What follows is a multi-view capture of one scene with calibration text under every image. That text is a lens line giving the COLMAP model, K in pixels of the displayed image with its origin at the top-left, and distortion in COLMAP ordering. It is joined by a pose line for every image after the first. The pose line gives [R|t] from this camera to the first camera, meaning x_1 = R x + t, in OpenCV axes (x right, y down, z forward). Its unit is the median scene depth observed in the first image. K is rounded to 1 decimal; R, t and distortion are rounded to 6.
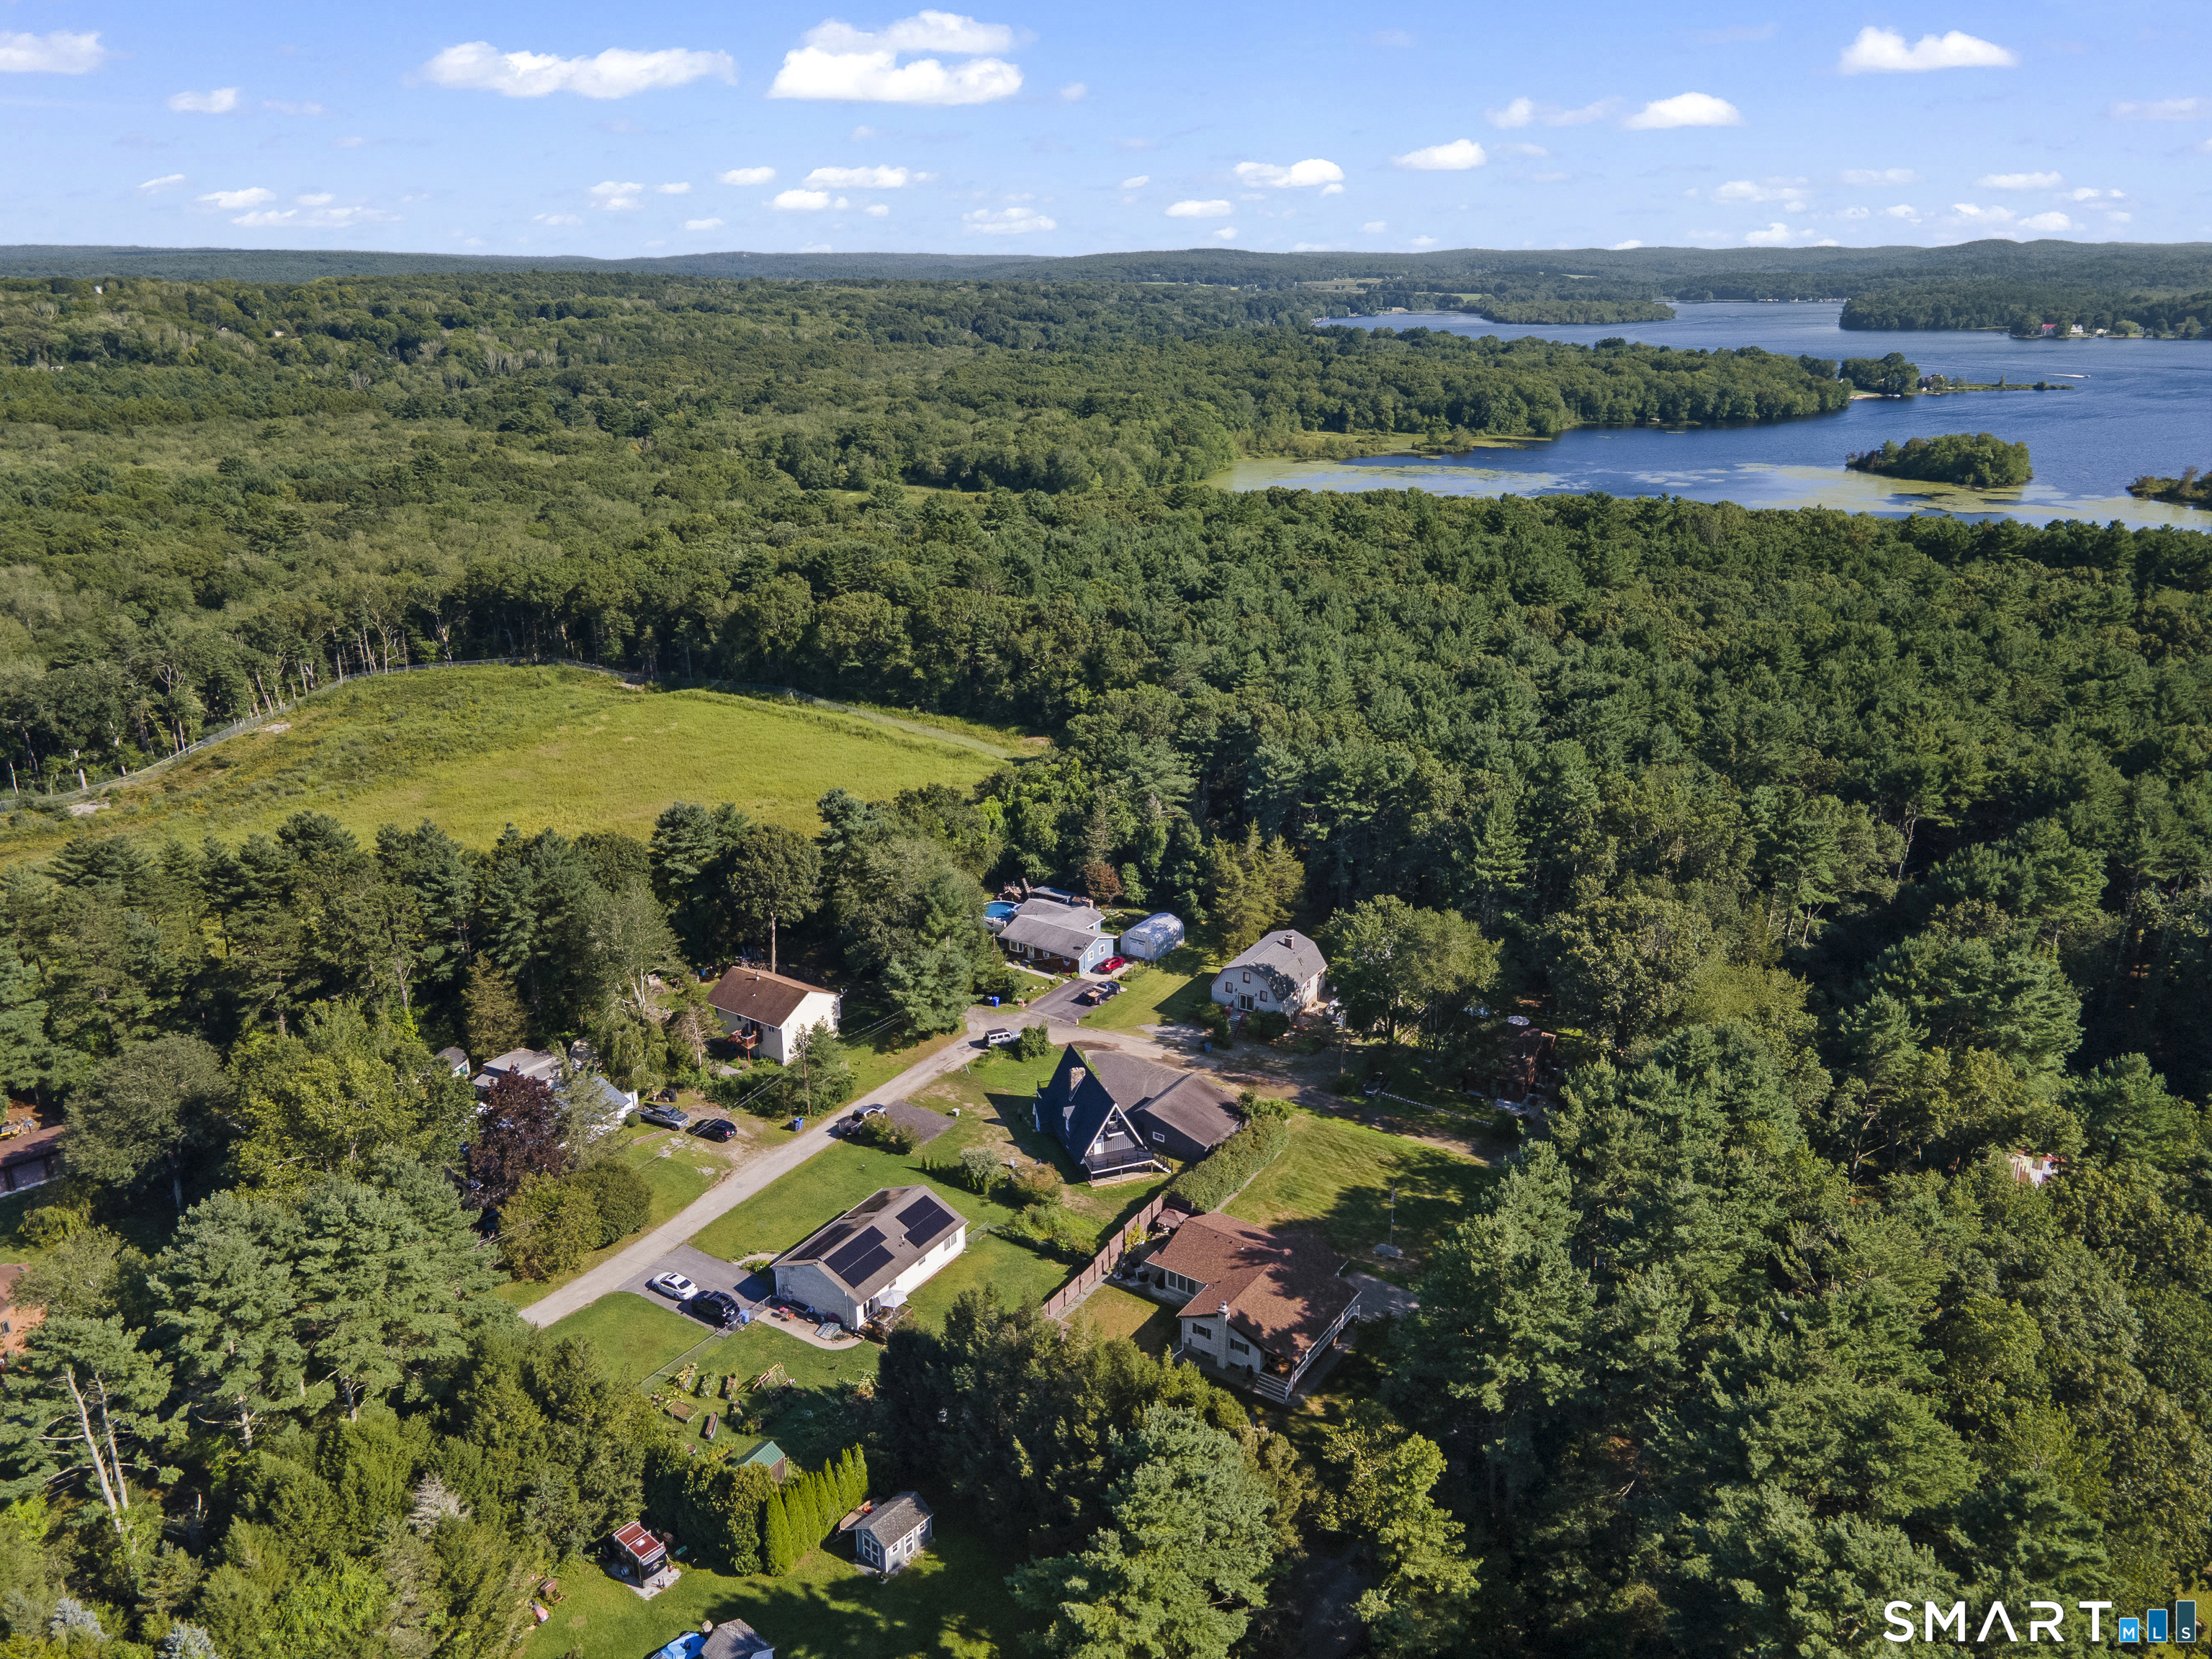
lens RADIAL K [[1663.4, 0, 1107.0], [0, 1663.4, 857.4], [0, 0, 1]] dist [0.004650, 0.032882]
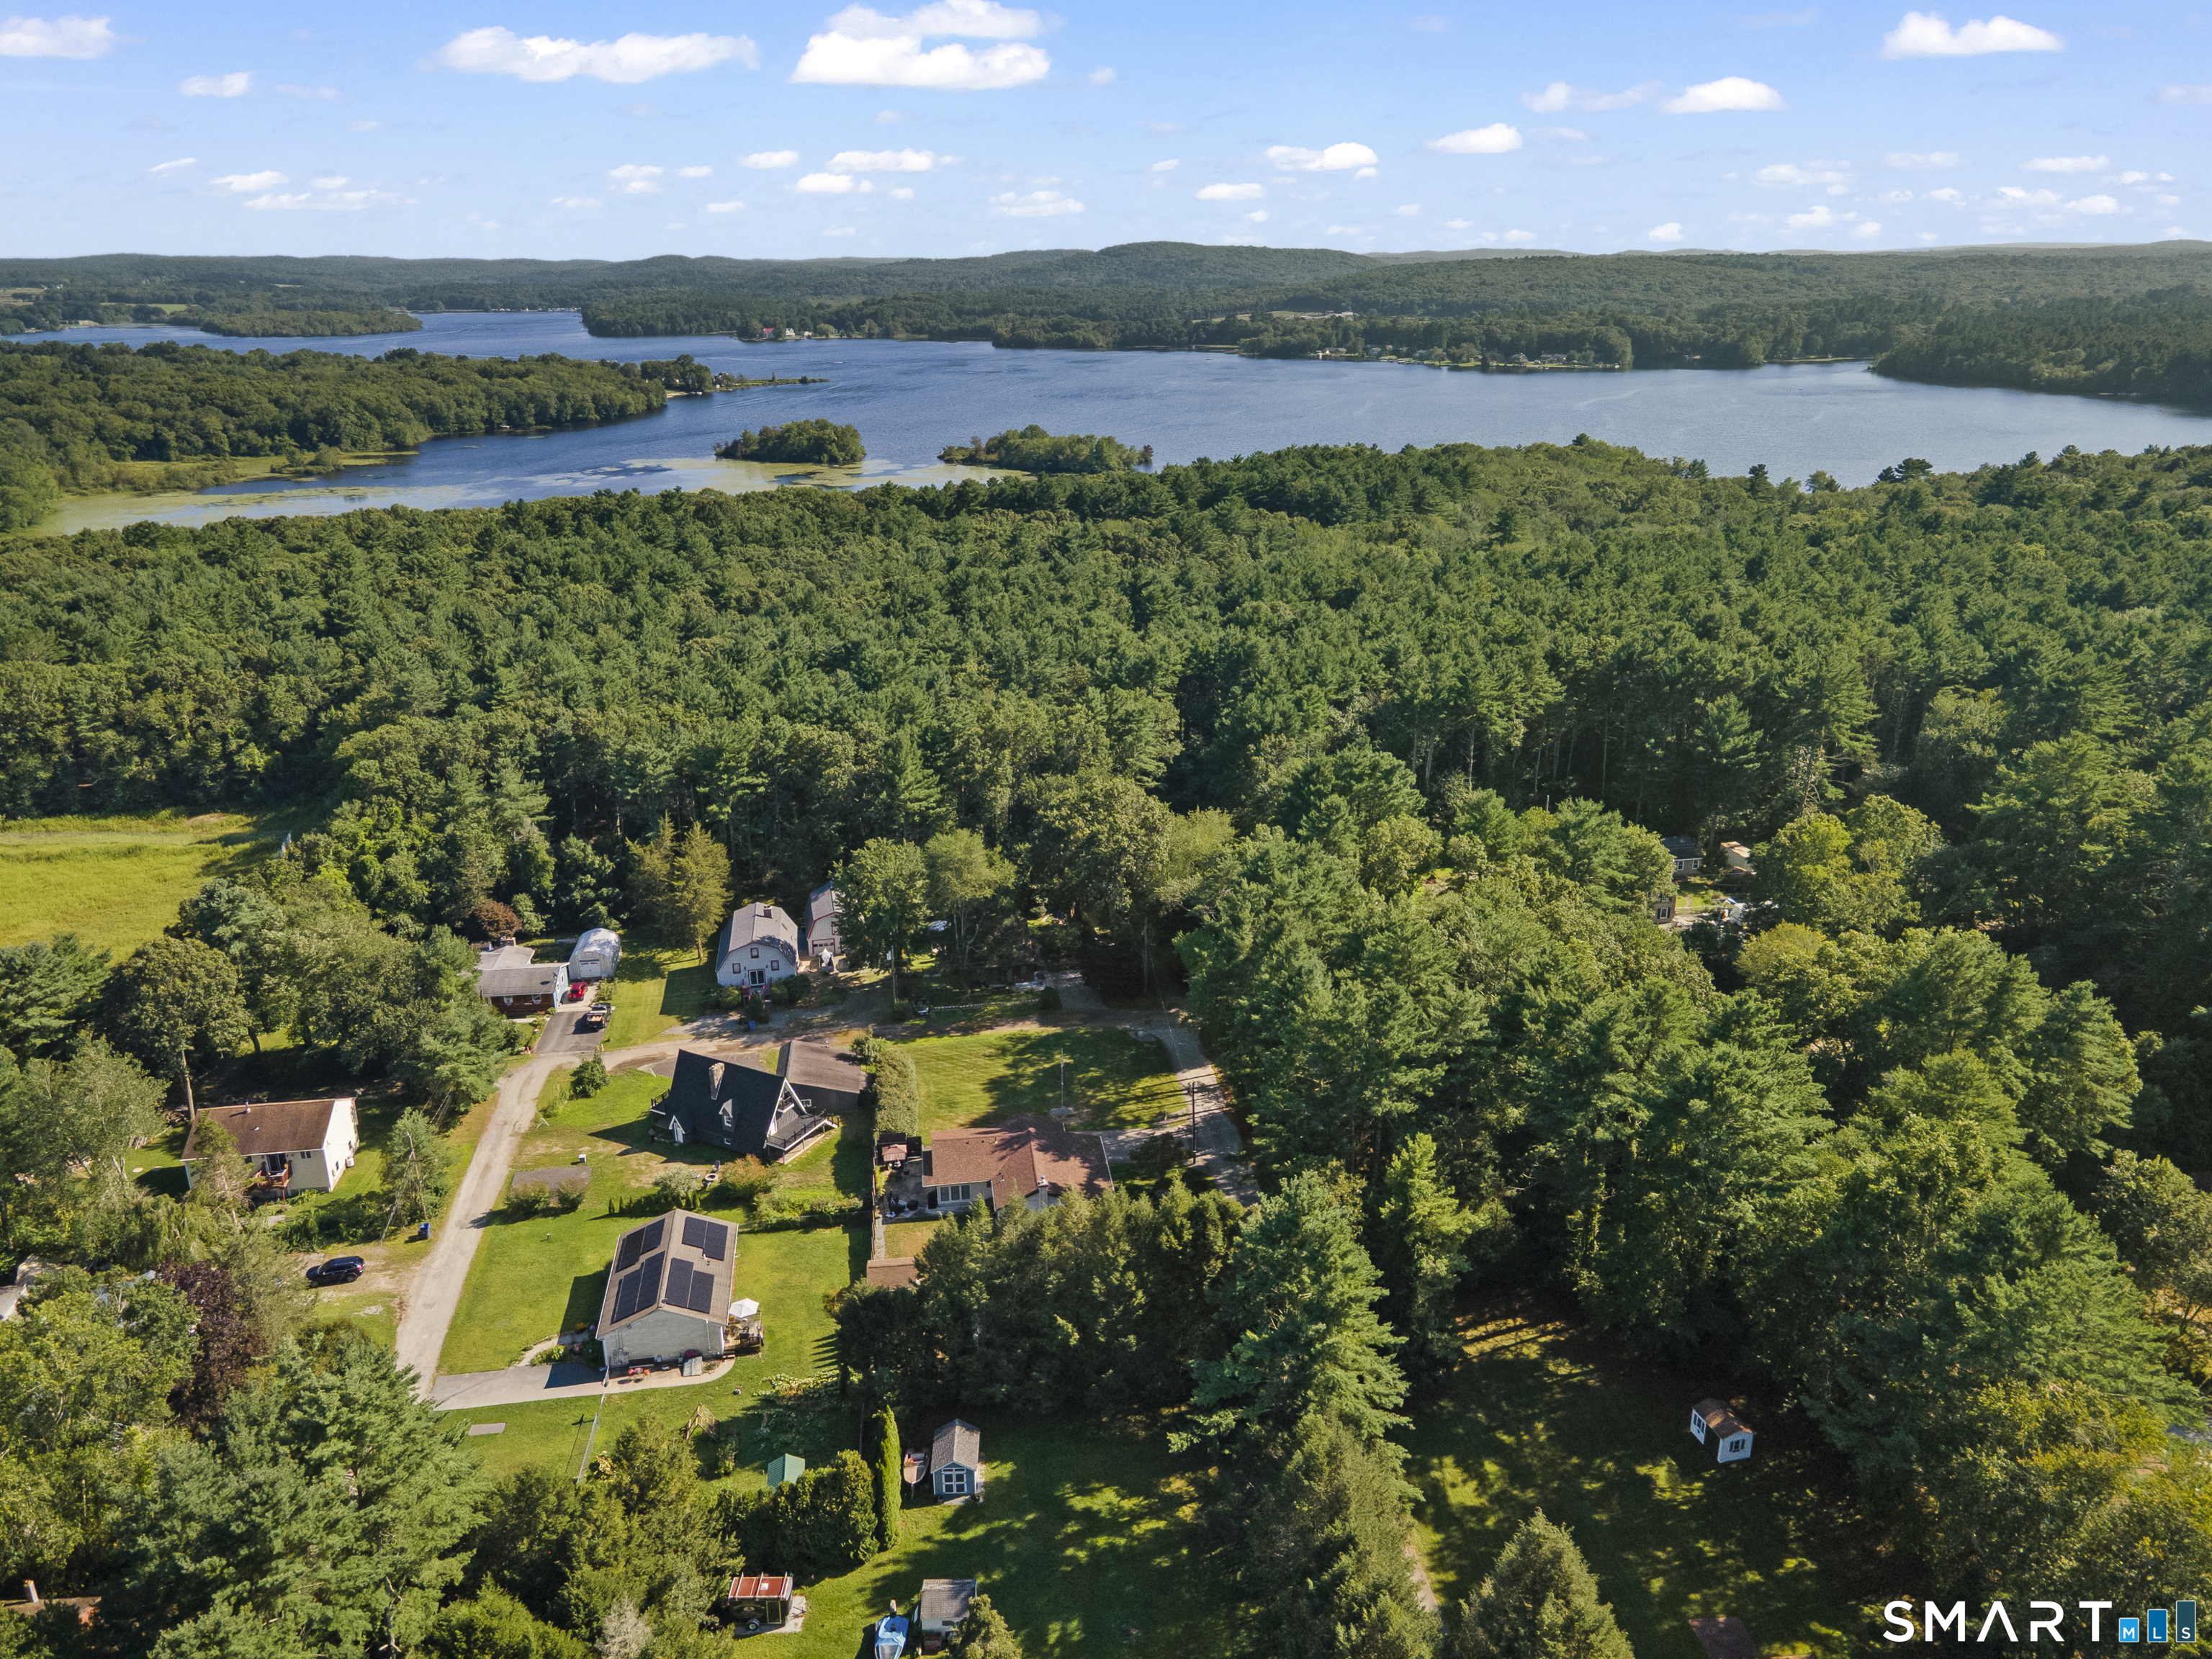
lens RADIAL K [[1714.3, 0, 1106.0], [0, 1714.3, 829.5], [0, 0, 1]] dist [-0.048907, 0.129866]
pose [[0.723757, -0.215525, 0.655534, -0.215561], [0.234169, 0.970313, 0.060478, -0.007283], [-0.649107, 0.109734, 0.752740, 0.028479]]
